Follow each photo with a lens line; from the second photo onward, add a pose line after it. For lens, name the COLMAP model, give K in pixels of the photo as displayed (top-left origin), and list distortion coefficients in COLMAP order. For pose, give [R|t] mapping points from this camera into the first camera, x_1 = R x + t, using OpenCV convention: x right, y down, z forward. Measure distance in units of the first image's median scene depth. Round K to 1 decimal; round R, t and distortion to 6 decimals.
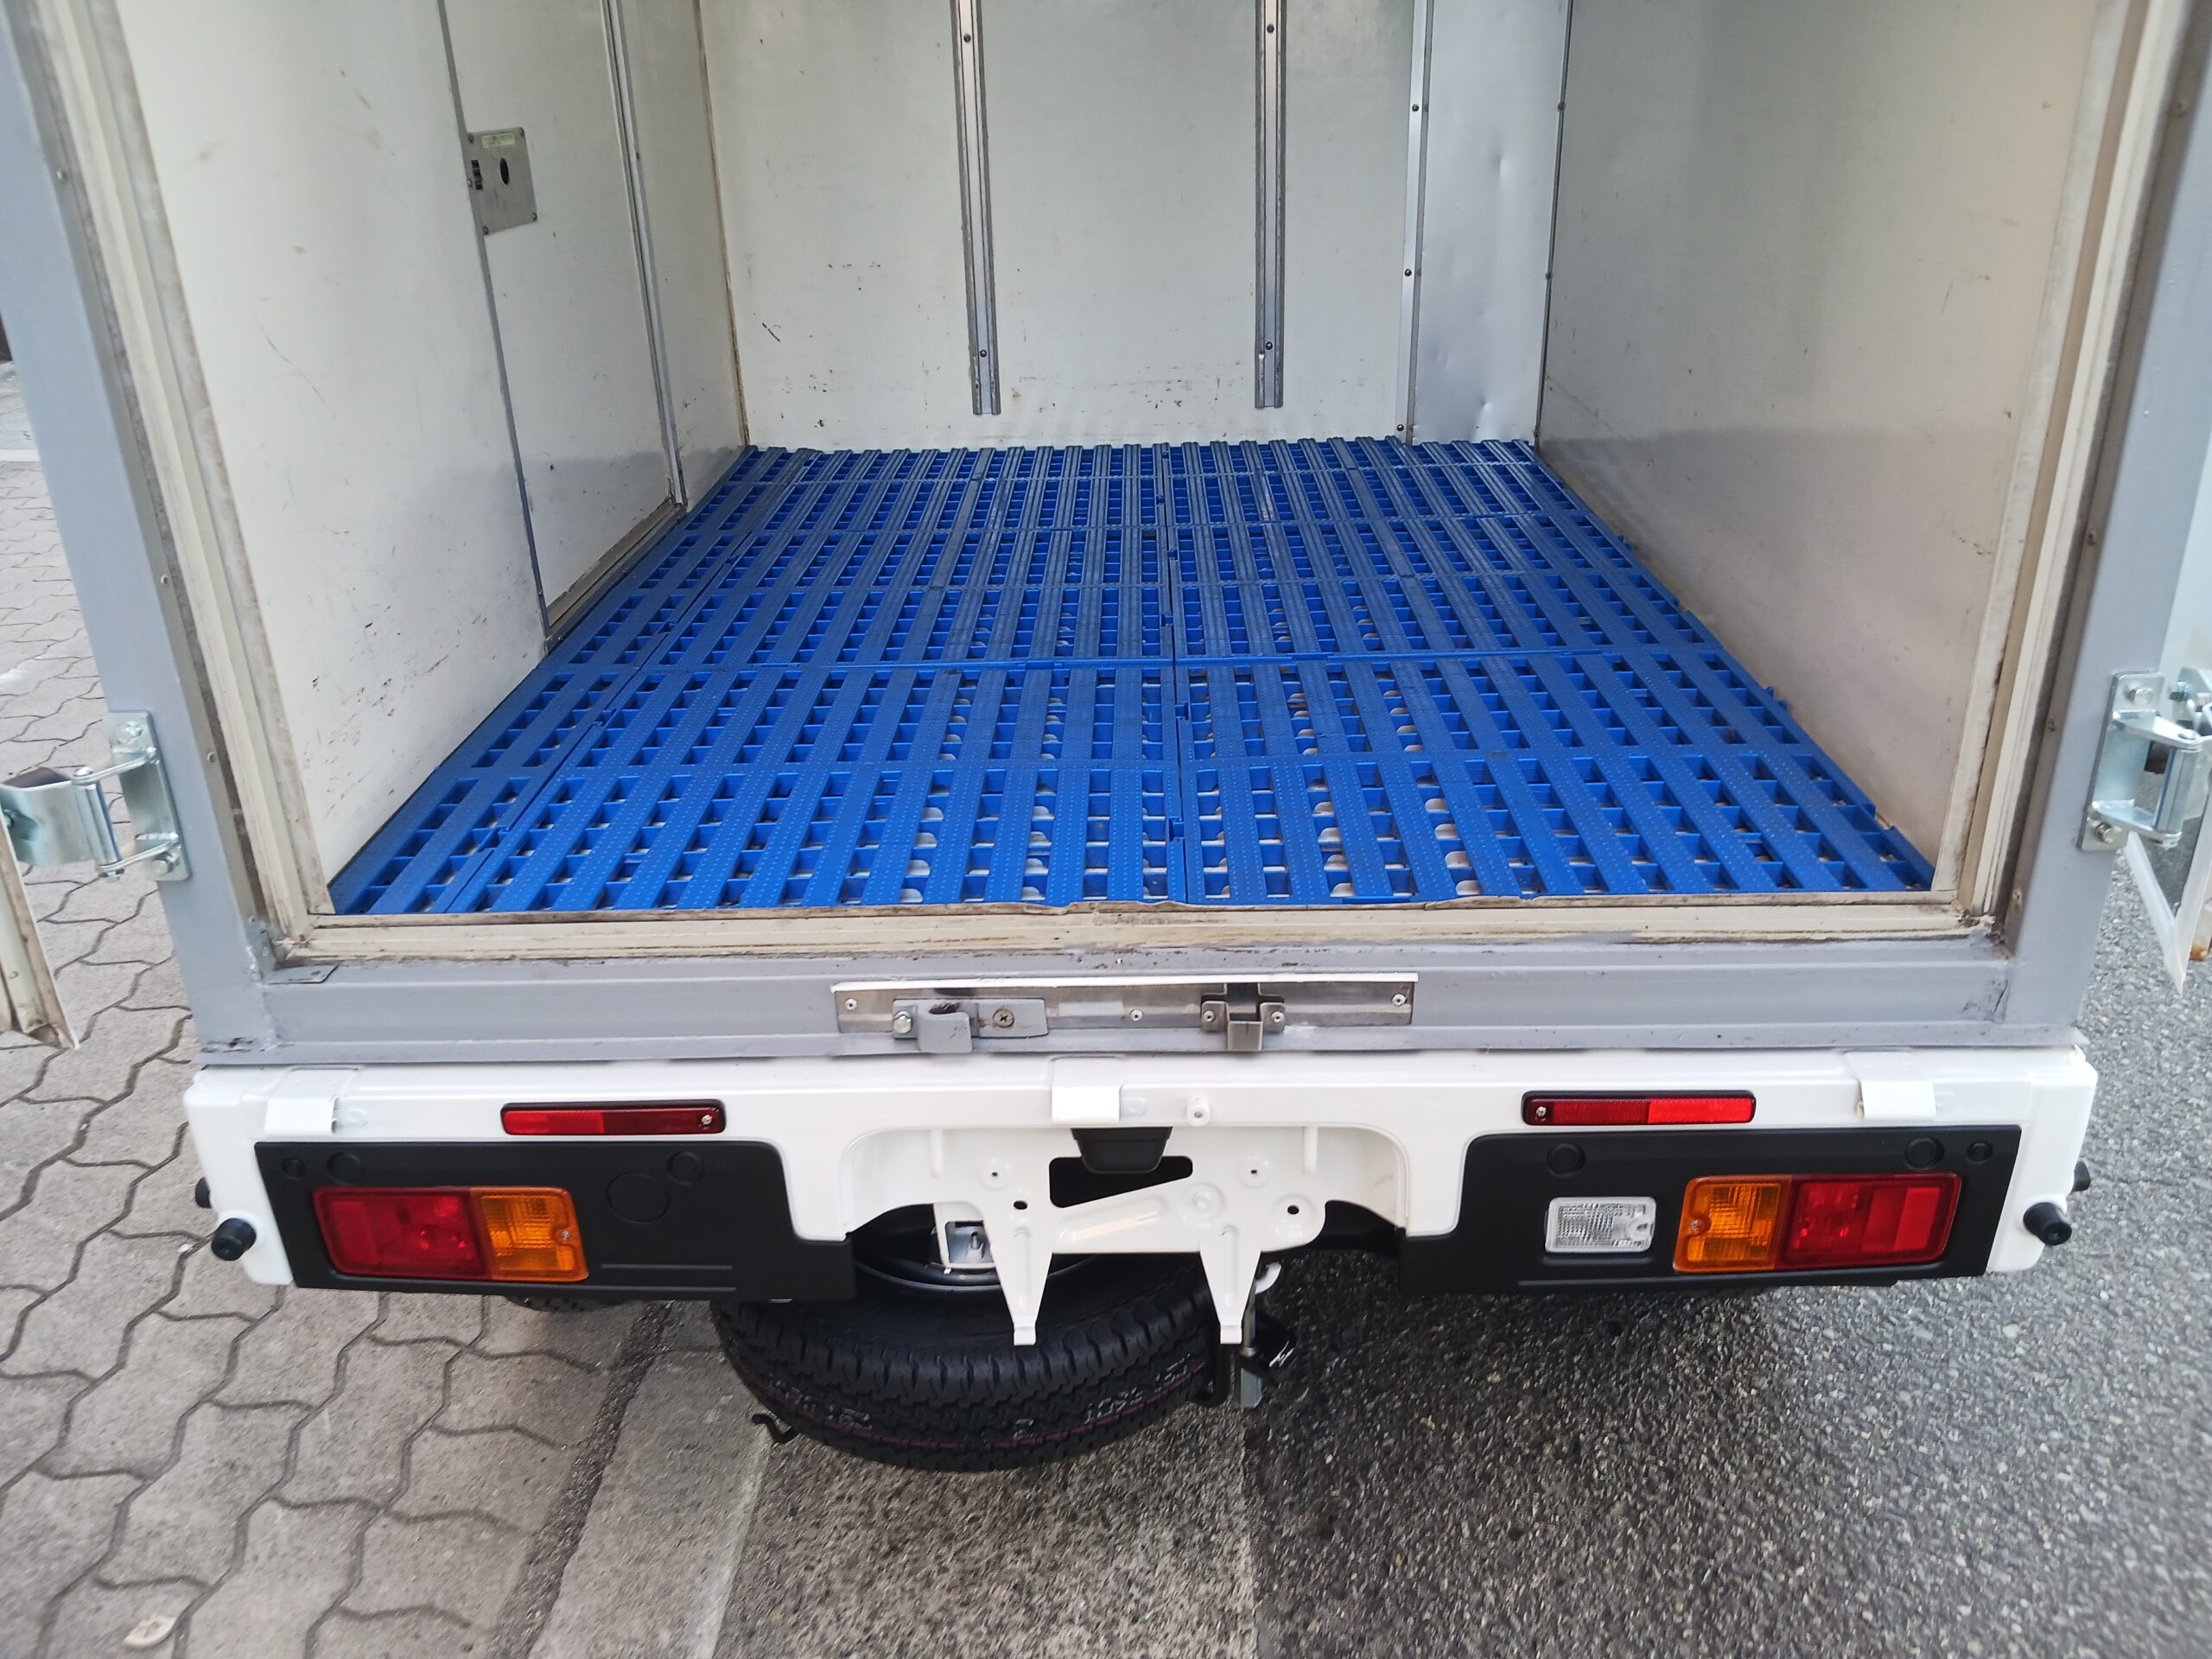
lens RADIAL K [[1728.7, 0, 1093.5], [0, 1728.7, 801.2], [0, 0, 1]] dist [0.054015, -0.064566]
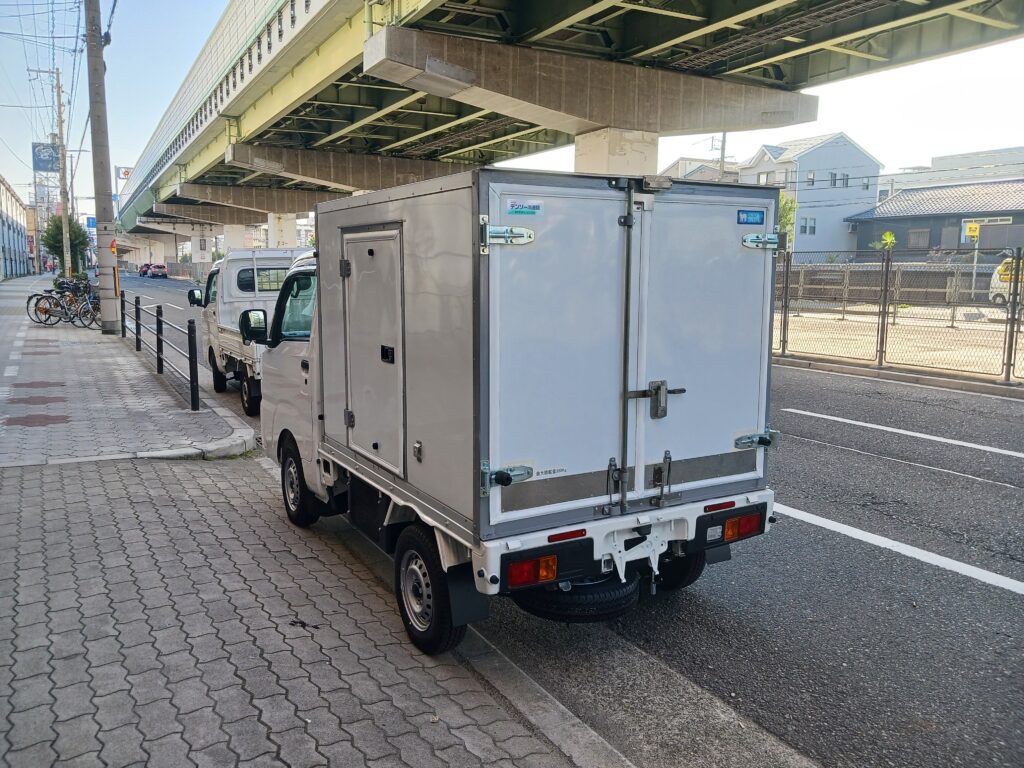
lens RADIAL K [[800.3, 0, 506.2], [0, 800.3, 370.9], [0, 0, 1]] dist [0.054015, -0.064566]
pose [[0.851033, -0.036359, 0.523852, -1.288802], [0.185895, 0.953857, -0.235795, 0.193329], [-0.491107, 0.298051, 0.818523, -0.731581]]
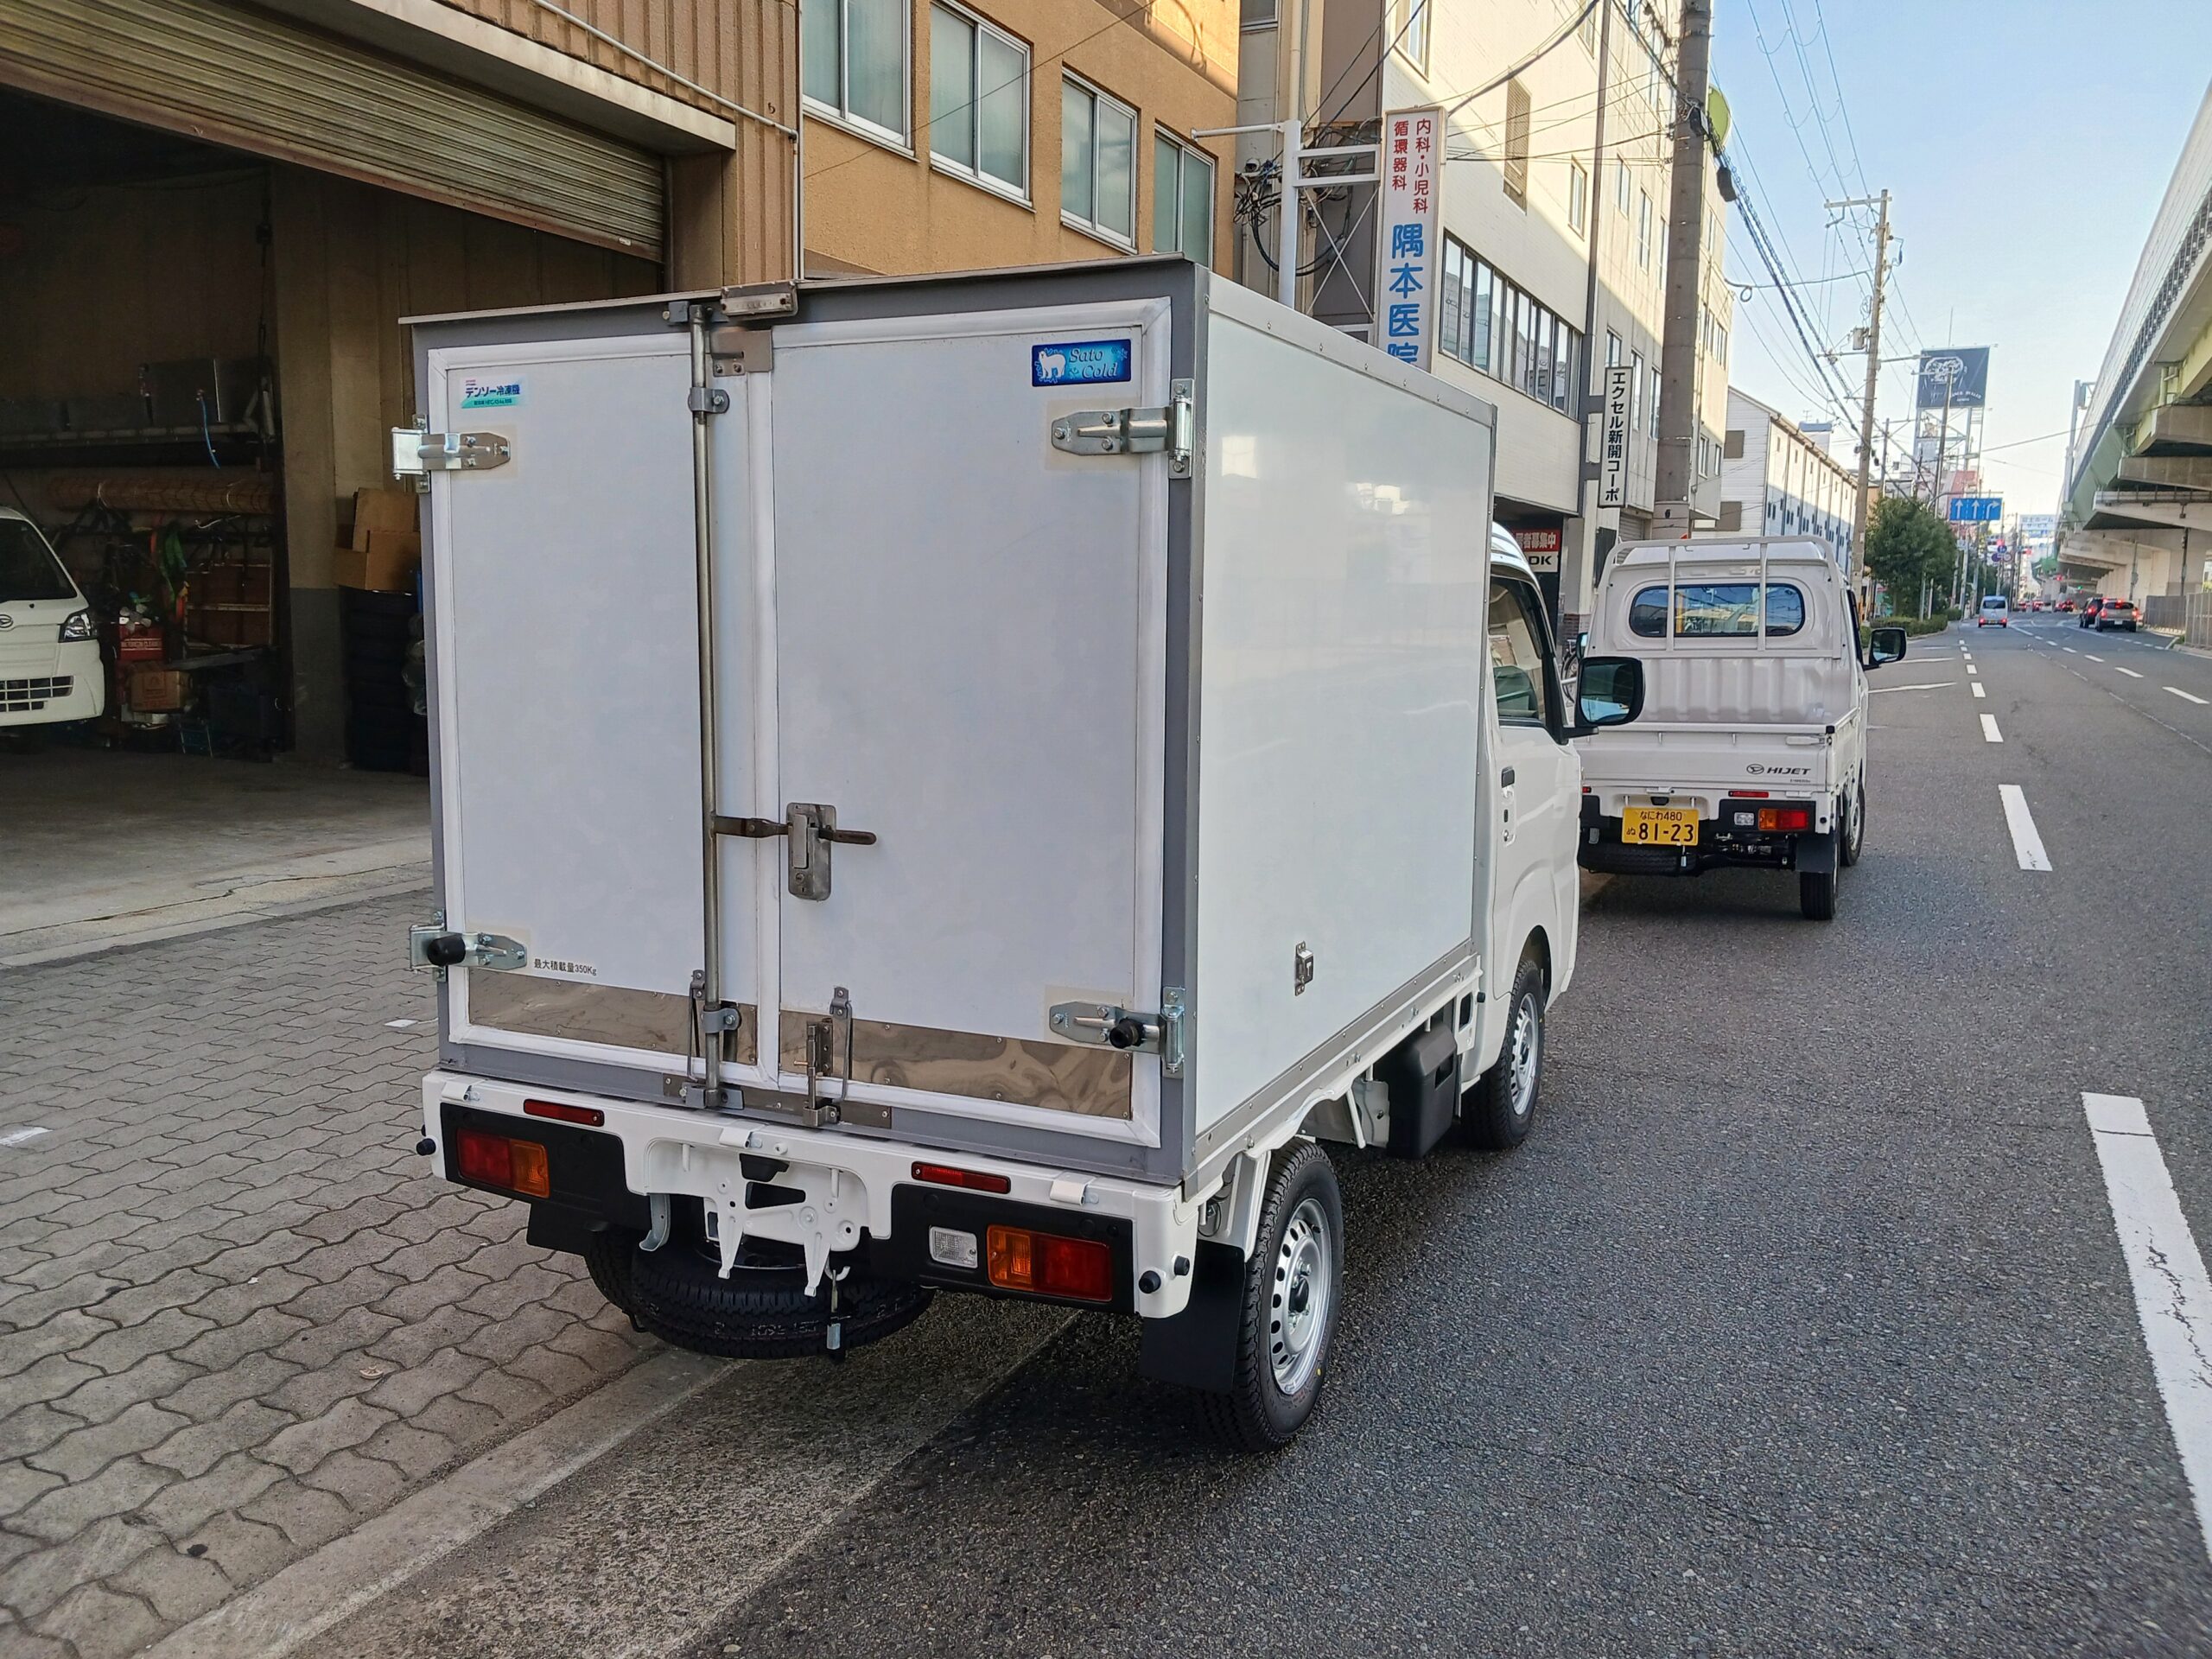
lens RADIAL K [[1748.2, 0, 1109.0], [0, 1748.2, 809.1], [0, 0, 1]] dist [0.011716, -0.004073]
pose [[0.915651, 0.084723, -0.392945, 0.981004], [-0.193143, 0.950030, -0.245230, 0.185466], [0.352533, 0.300440, 0.886260, -0.691705]]
